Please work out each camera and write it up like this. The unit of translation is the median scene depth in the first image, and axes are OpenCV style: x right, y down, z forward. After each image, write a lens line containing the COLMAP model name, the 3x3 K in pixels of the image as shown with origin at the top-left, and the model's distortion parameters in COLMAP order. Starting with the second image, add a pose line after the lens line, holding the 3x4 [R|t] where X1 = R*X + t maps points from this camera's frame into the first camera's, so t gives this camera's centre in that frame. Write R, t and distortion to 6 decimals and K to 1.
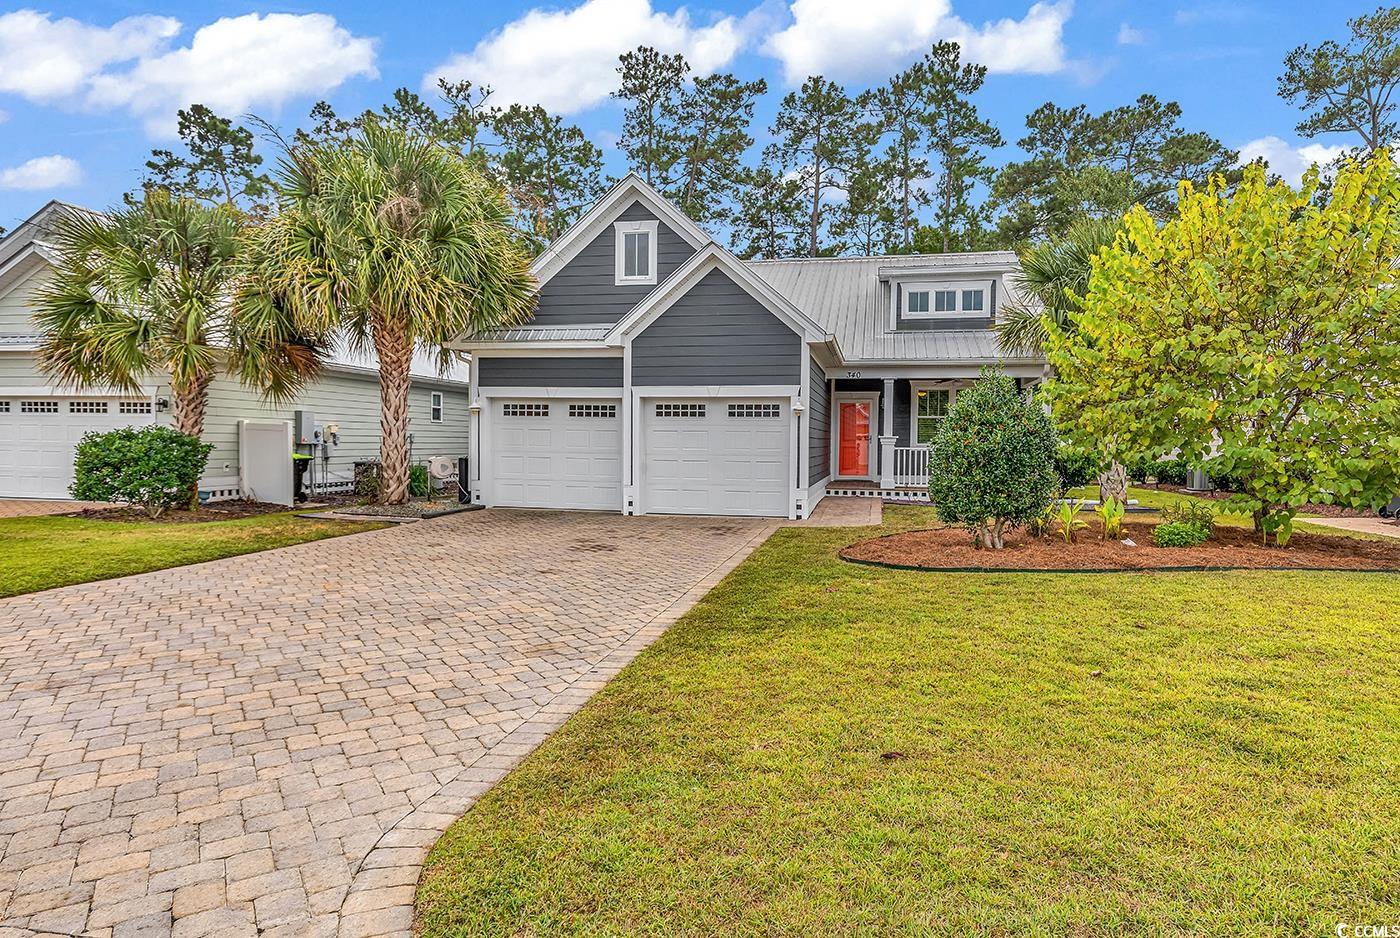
lens RADIAL K [[836.0, 0, 700.0], [0, 836.0, 469.0], [0, 0, 1]] dist [0.008060, -0.002264]
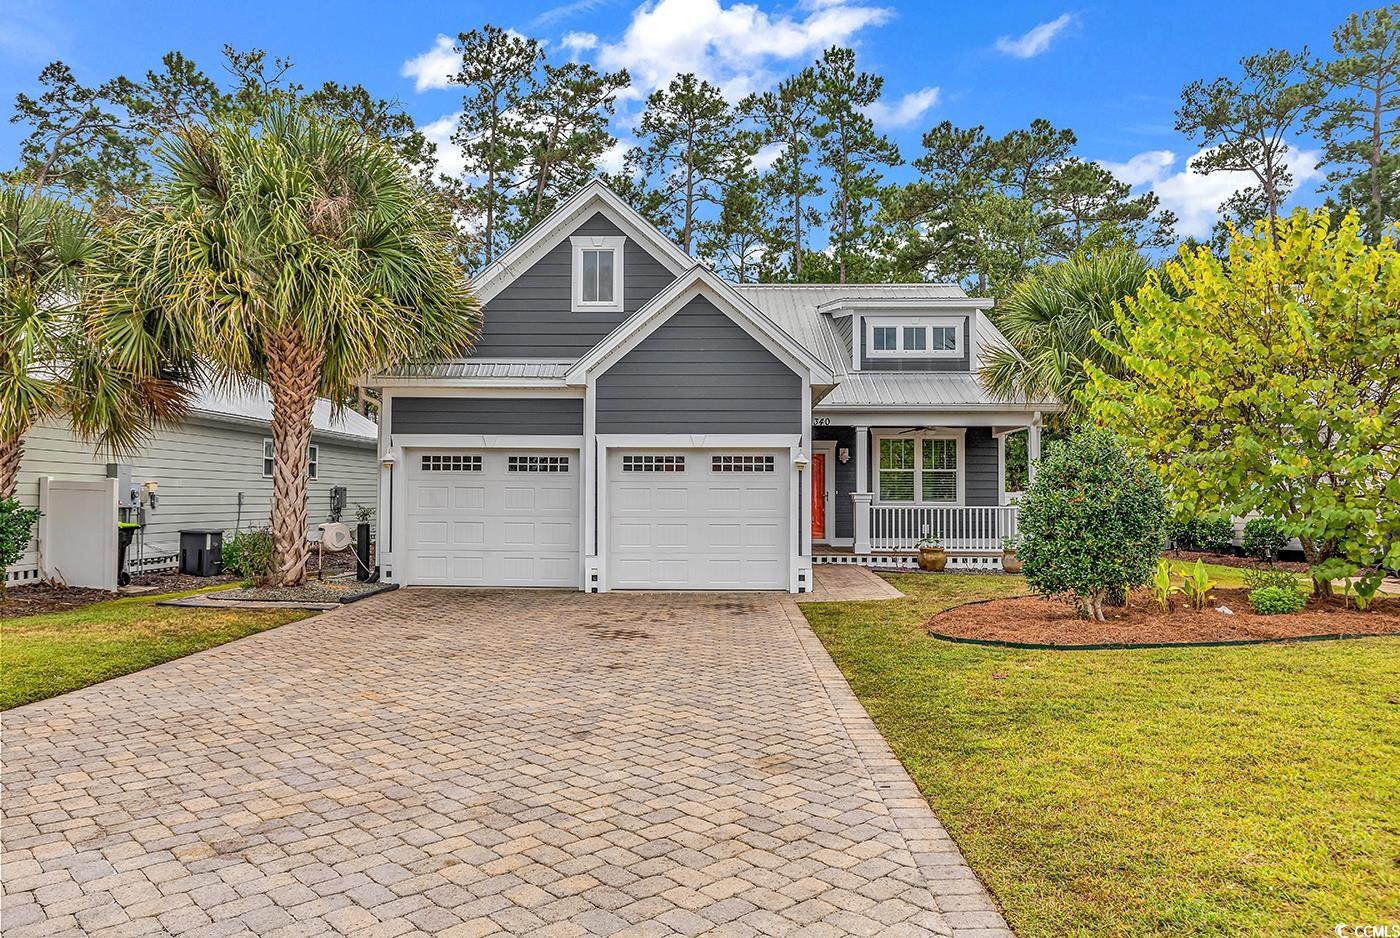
lens RADIAL K [[1010.5, 0, 700.0], [0, 1010.5, 469.0], [0, 0, 1]] dist [-0.003848, 0.003573]
pose [[0.982798, -0.001901, 0.184676, -0.123105], [0.013144, 0.998131, -0.059679, -0.003416], [-0.184218, 0.061080, 0.980986, 0.009283]]
